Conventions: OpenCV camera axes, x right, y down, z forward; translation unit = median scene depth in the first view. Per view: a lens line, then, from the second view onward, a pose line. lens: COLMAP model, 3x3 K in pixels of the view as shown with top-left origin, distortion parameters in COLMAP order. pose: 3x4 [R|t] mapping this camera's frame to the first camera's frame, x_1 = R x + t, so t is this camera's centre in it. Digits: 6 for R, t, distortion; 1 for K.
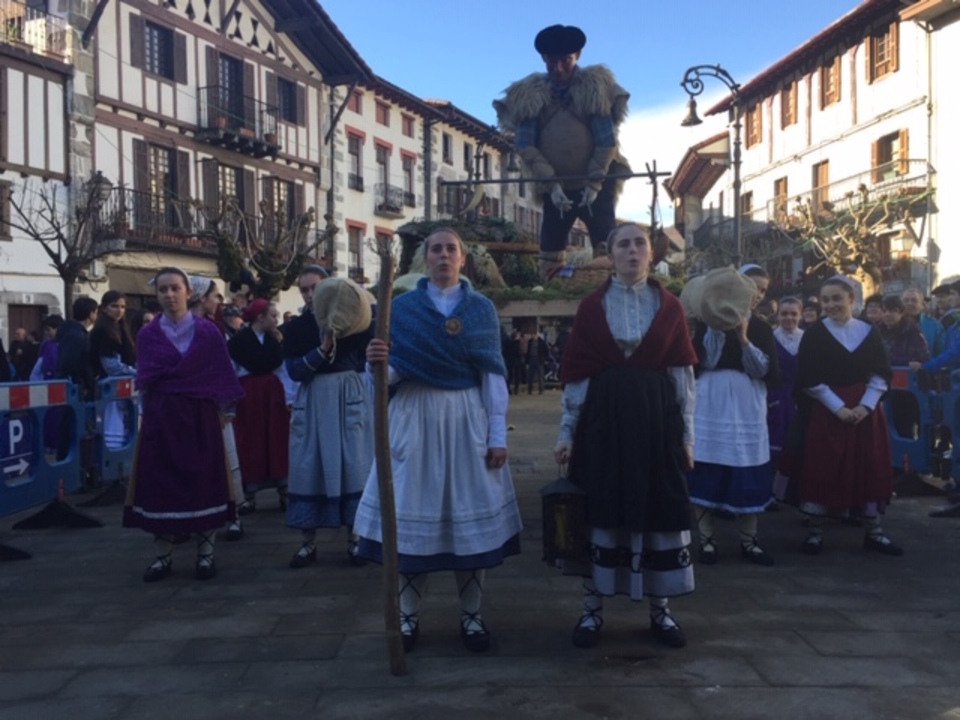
lens RADIAL K [[898.3, 0, 490.4], [0, 898.3, 350.9], [0, 0, 1]] dist [0.051406, 0.000000]
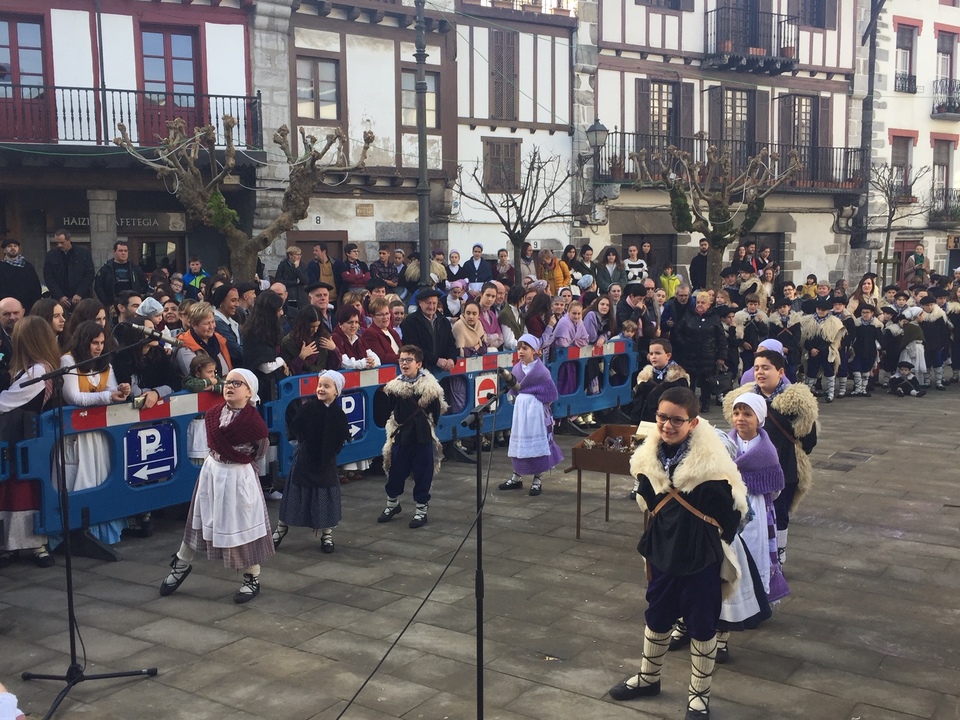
lens RADIAL K [[982.0, 0, 497.8], [0, 982.0, 369.2], [0, 0, 1]] dist [0.061906, 0.000000]
pose [[0.826101, 0.059056, -0.560419, 0.111562], [0.000860, 0.994360, 0.106052, -0.027699], [0.563521, -0.088092, 0.821391, -0.019453]]
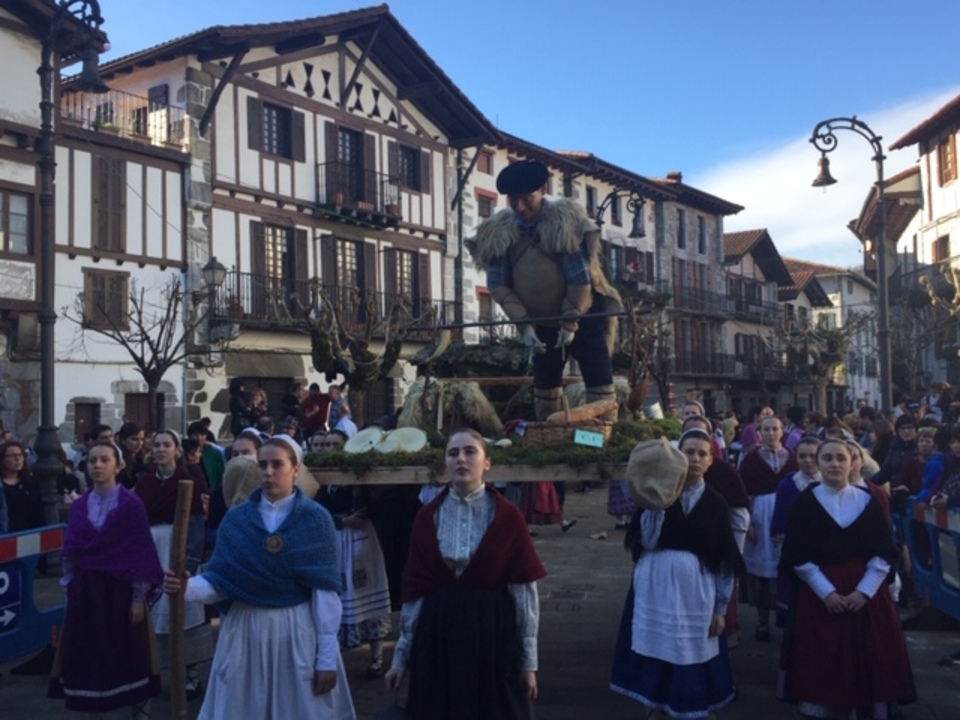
lens RADIAL K [[982.0, 0, 486.7], [0, 982.0, 360.4], [0, 0, 1]] dist [0.061906, 0.000000]
pose [[0.983286, -0.018198, -0.181154, 0.050237], [0.008845, 0.998592, -0.052302, -0.022116], [0.181851, 0.049826, 0.982063, -0.002412]]
